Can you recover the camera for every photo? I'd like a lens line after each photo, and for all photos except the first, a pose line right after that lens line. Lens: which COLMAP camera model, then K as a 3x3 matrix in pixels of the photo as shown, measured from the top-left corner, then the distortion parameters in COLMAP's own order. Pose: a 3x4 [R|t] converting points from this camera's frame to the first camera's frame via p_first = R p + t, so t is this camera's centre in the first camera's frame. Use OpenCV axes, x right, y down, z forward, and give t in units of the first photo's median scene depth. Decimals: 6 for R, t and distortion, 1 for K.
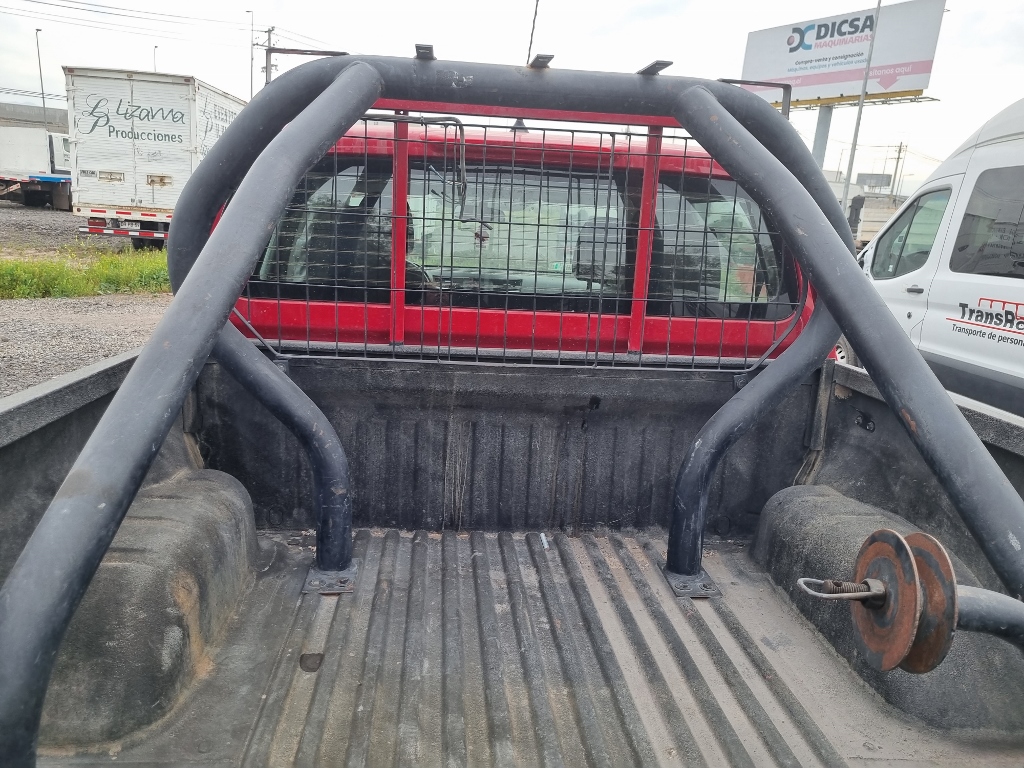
lens RADIAL K [[791.4, 0, 495.8], [0, 791.4, 396.0], [0, 0, 1]] dist [0.042495, -0.032952]
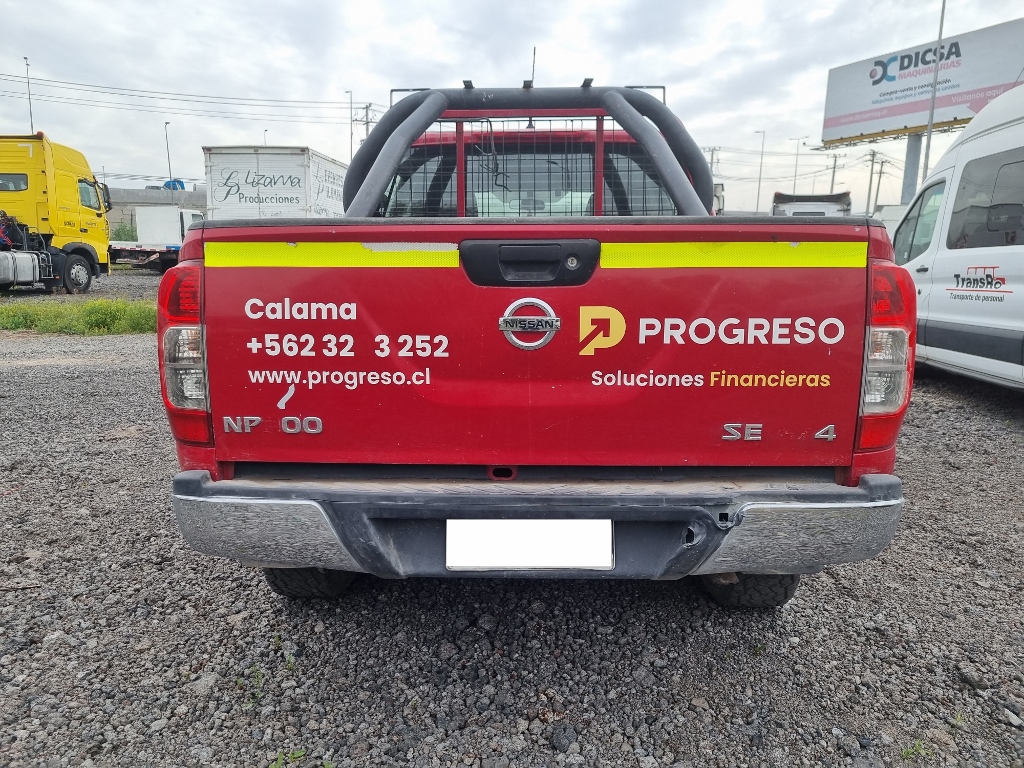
lens RADIAL K [[791.4, 0, 490.0], [0, 791.4, 394.3], [0, 0, 1]] dist [0.042495, -0.032952]
pose [[0.991474, -0.034724, -0.125596, 0.019504], [0.025997, 0.997175, -0.070468, 0.049915], [0.127689, 0.066602, 0.989576, -0.094046]]
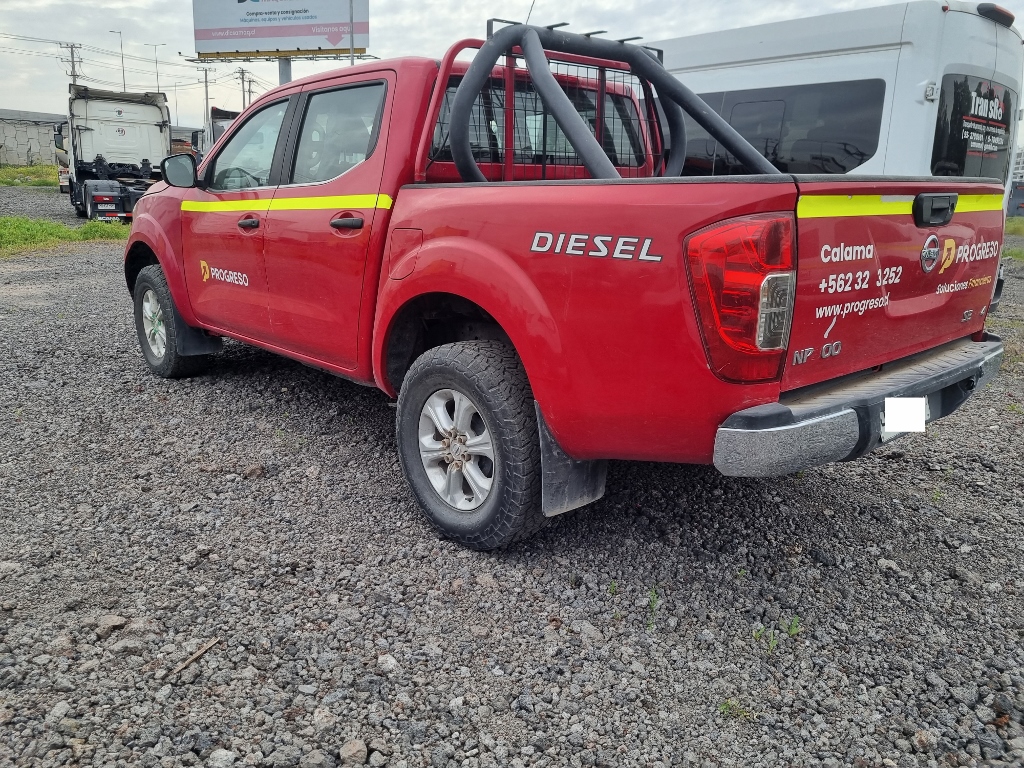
lens RADIAL K [[791.4, 0, 505.8], [0, 791.4, 382.8], [0, 0, 1]] dist [0.042495, -0.032952]
pose [[0.793166, -0.190997, 0.578279, -0.165593], [0.167532, 0.981343, 0.094337, 0.026491], [-0.585508, 0.022055, 0.810366, -0.058974]]
